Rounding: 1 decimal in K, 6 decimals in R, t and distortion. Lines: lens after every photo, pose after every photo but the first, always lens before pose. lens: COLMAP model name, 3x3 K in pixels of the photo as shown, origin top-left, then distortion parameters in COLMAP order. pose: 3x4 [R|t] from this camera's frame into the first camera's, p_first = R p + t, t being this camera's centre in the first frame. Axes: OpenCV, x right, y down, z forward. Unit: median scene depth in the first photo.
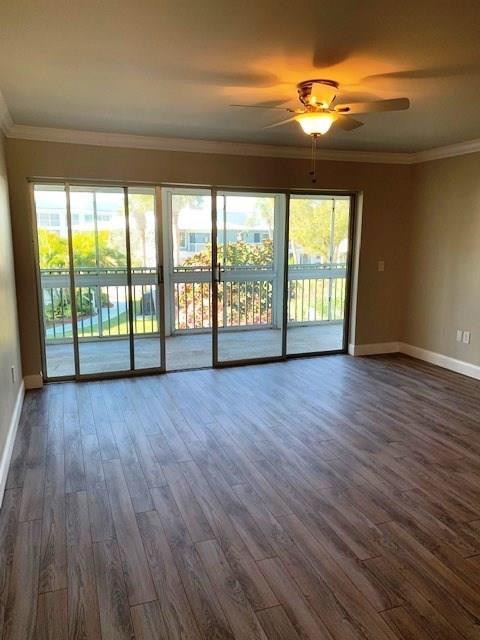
lens RADIAL K [[484.0, 0, 238.0], [0, 484.0, 320.3], [0, 0, 1]] dist [0.026786, -0.057285]
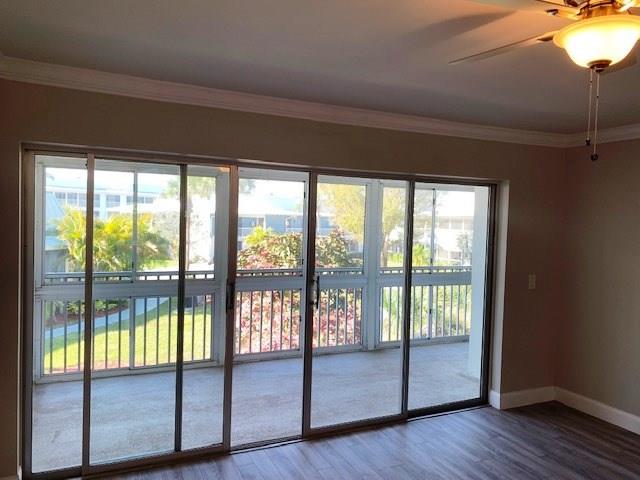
lens RADIAL K [[484.0, 0, 311.6], [0, 484.0, 228.7], [0, 0, 1]] dist [0.026786, -0.057285]
pose [[0.997741, 0.020408, 0.064000, -0.089287], [-0.010389, 0.988150, -0.153136, -0.082382], [-0.066367, 0.152125, 0.986130, 0.322404]]
